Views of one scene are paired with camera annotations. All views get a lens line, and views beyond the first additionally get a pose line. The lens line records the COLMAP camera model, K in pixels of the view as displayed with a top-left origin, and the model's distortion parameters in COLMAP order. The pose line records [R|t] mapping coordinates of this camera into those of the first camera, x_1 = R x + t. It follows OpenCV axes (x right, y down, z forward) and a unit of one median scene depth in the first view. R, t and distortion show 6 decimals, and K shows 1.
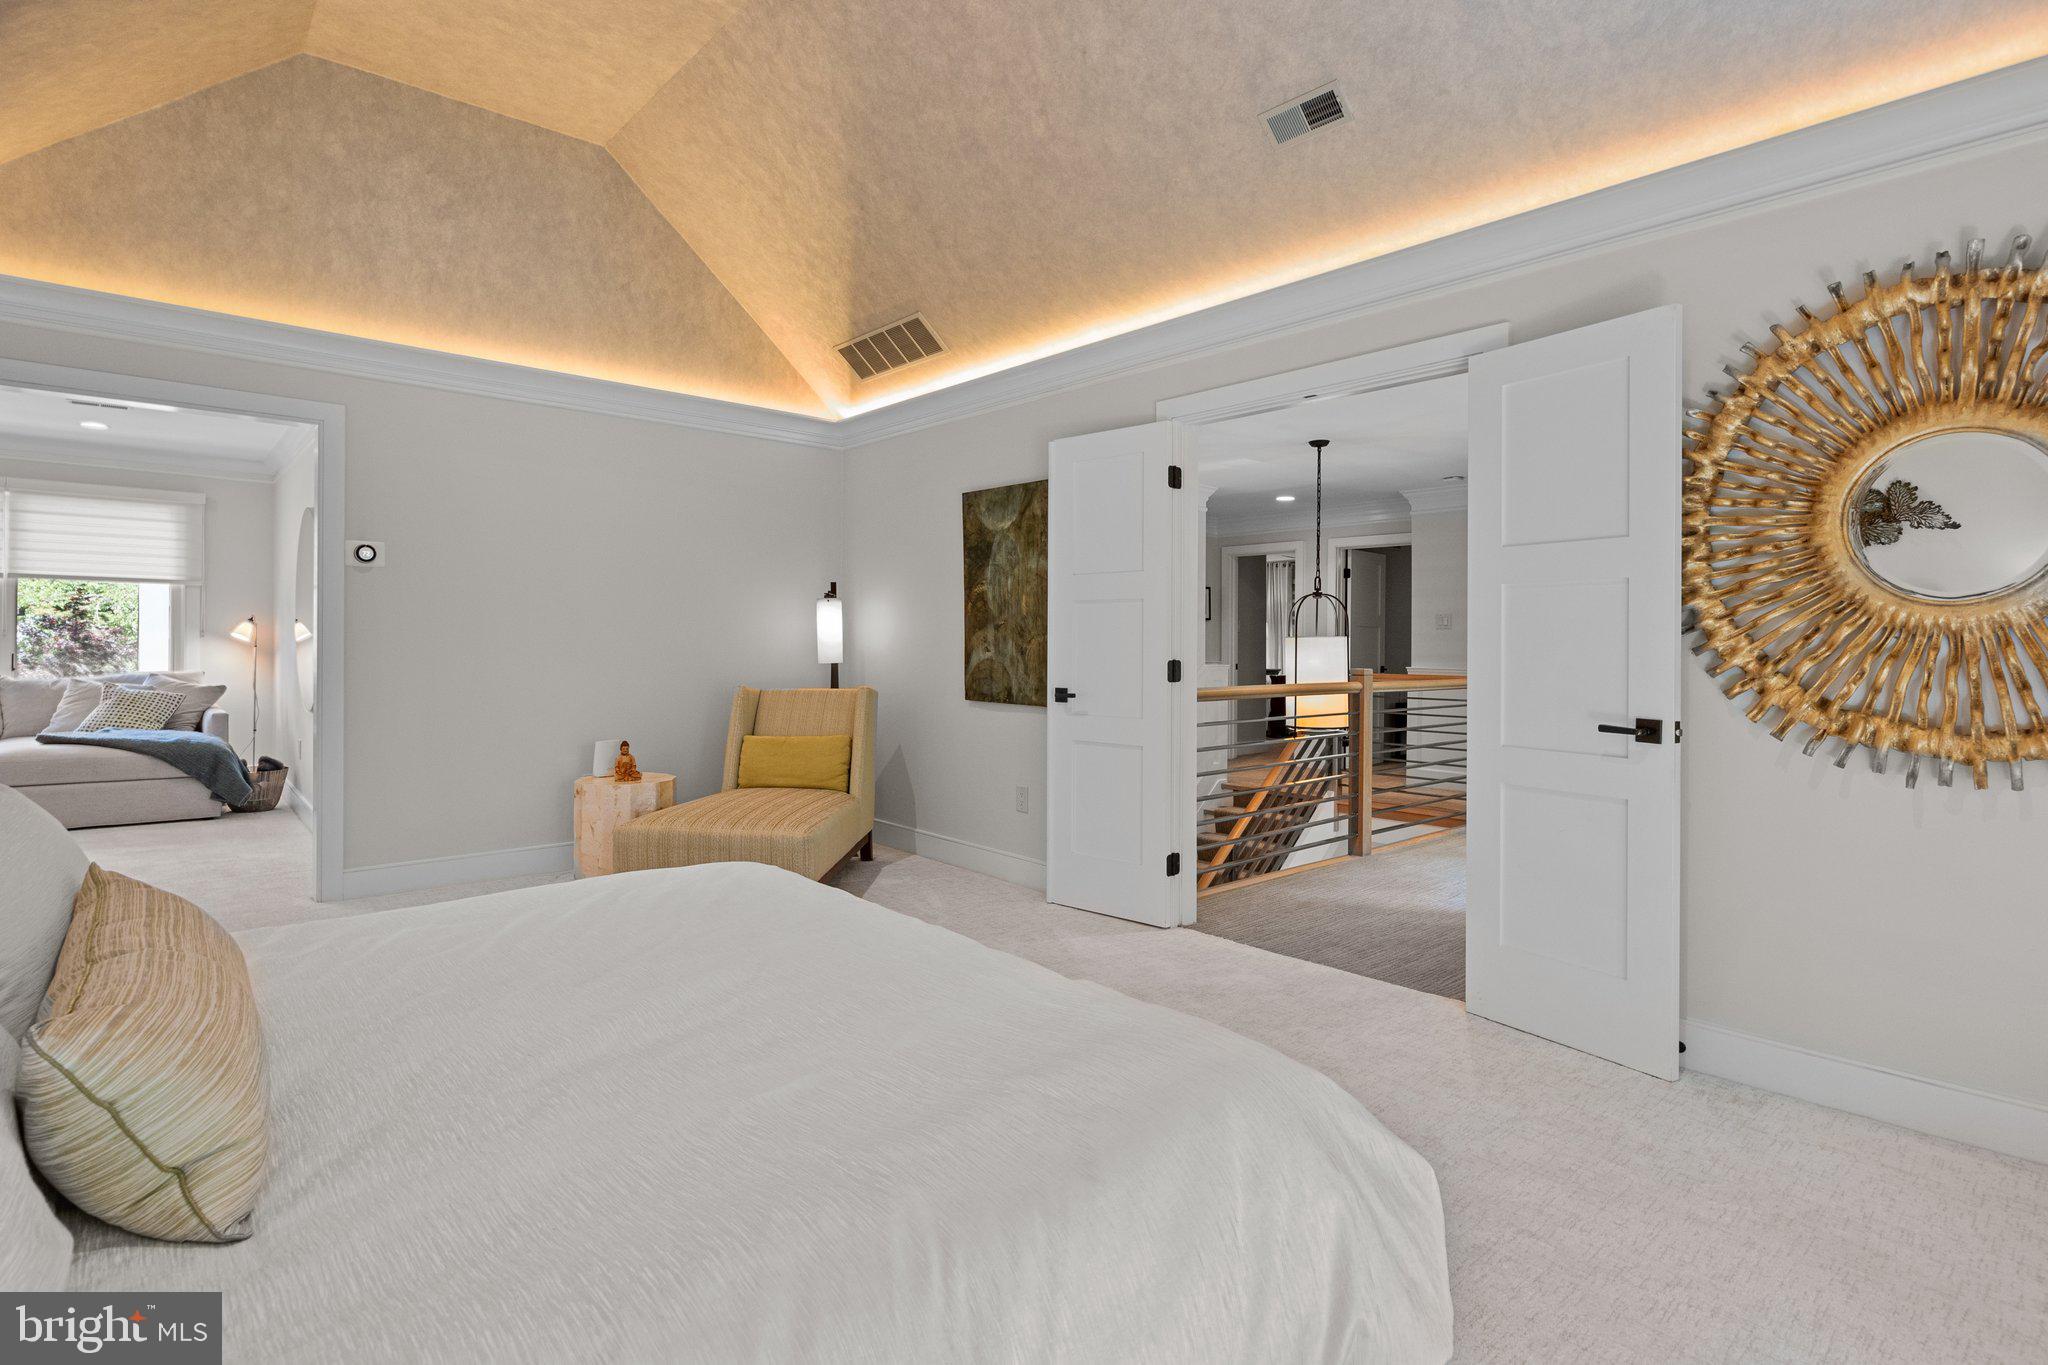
lens RADIAL K [[982.6, 0, 1022.6], [0, 982.6, 652.5], [0, 0, 1]] dist [-0.015736, 0.002591]
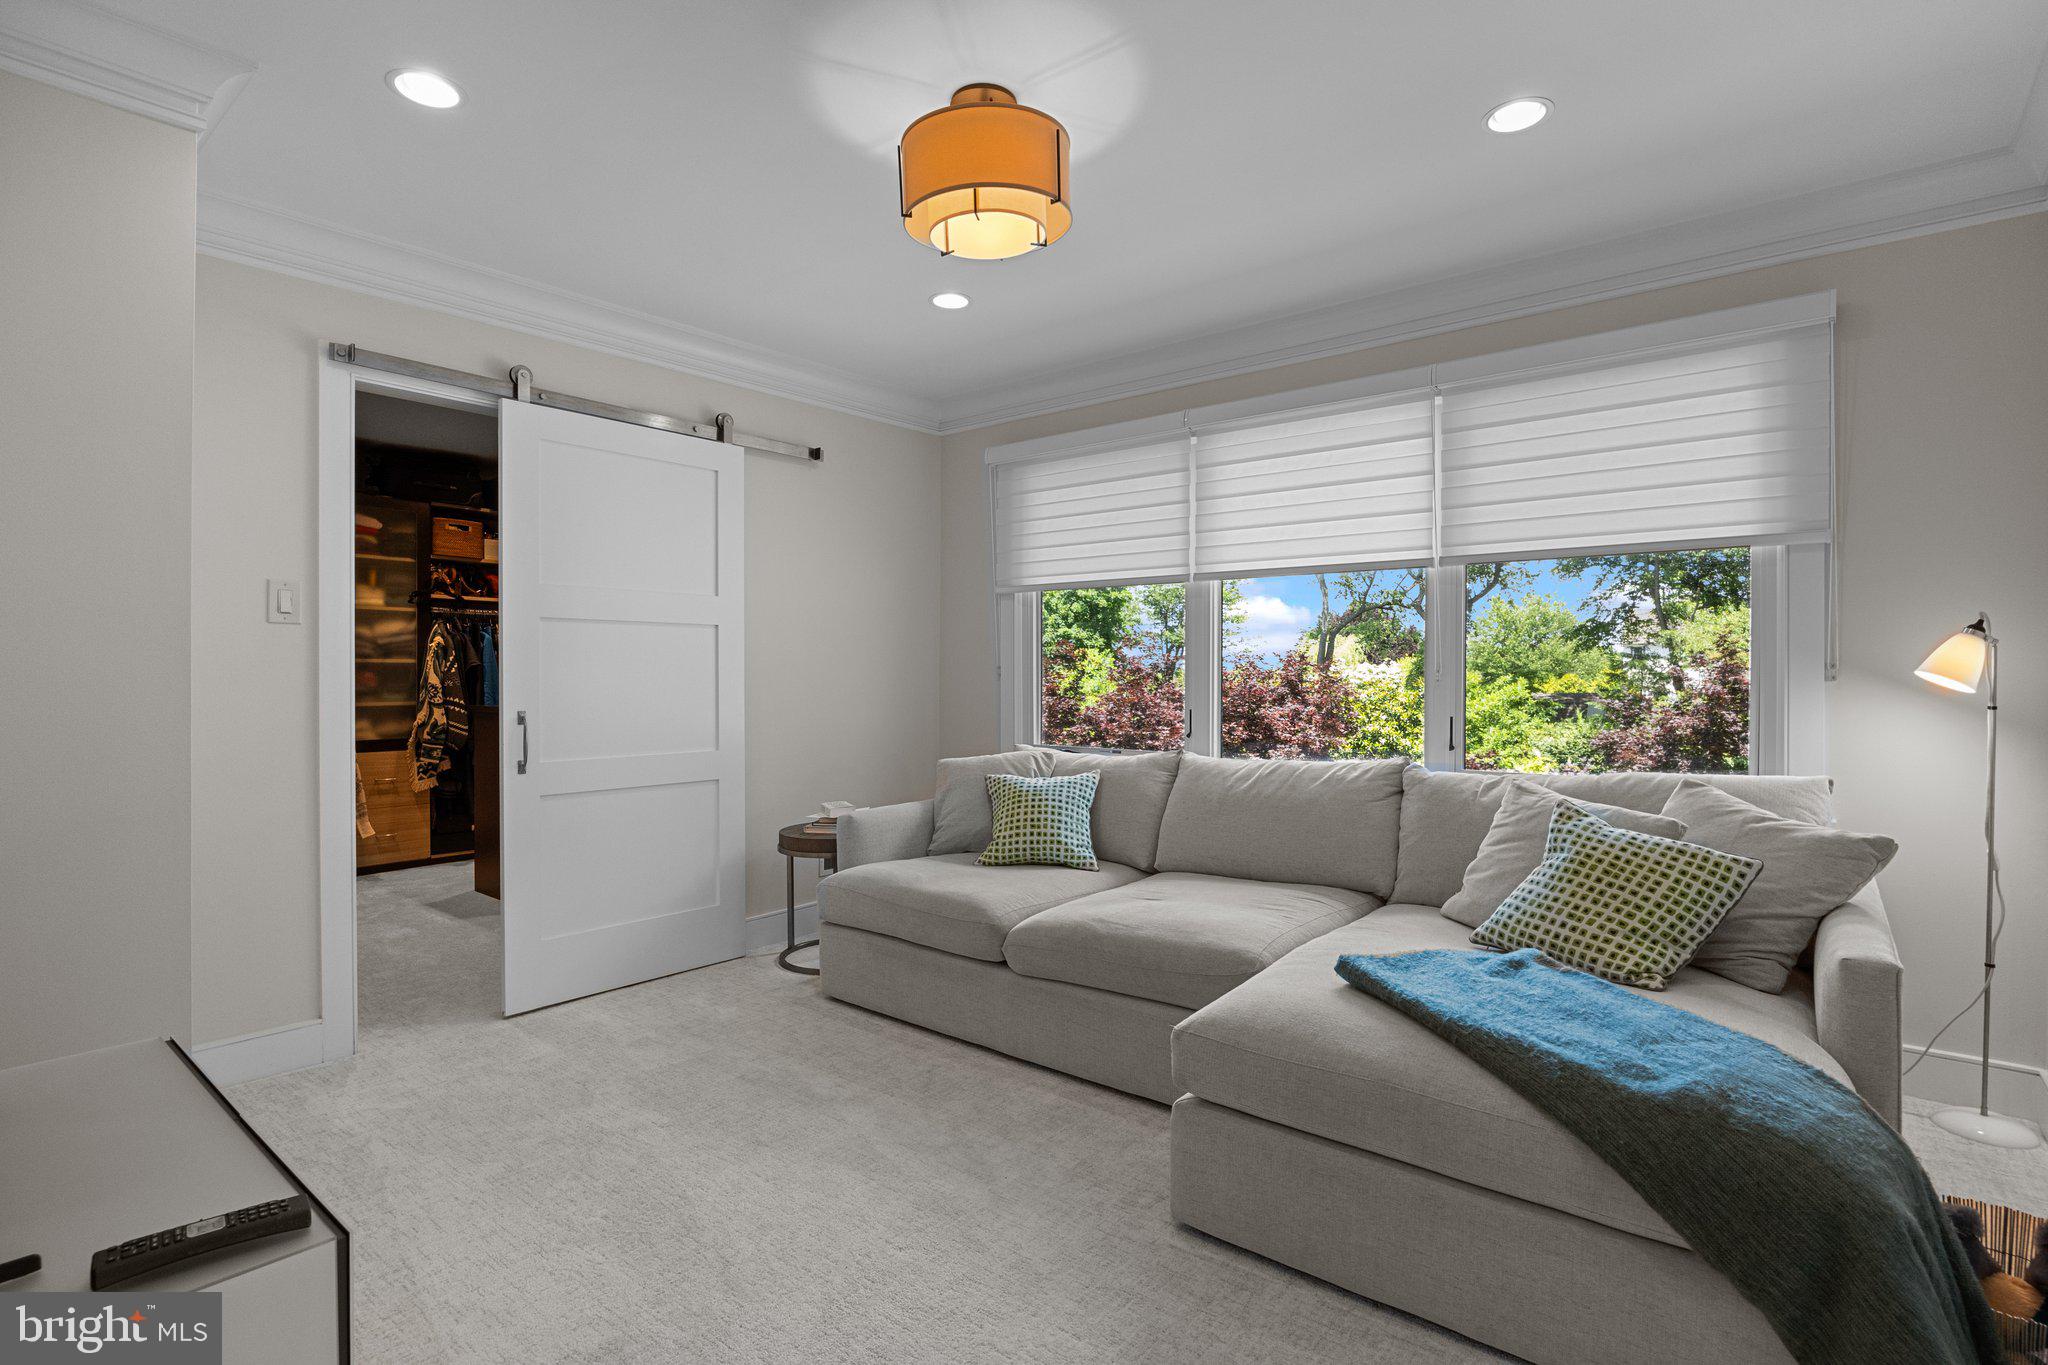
lens RADIAL K [[982.6, 0, 1009.9], [0, 982.6, 678.5], [0, 0, 1]] dist [-0.015736, 0.002591]
pose [[0.136244, -0.009132, -0.990633, -0.349870], [-0.007171, 0.999922, -0.010204, -0.007287], [0.990649, 0.008494, 0.136168, 0.431263]]
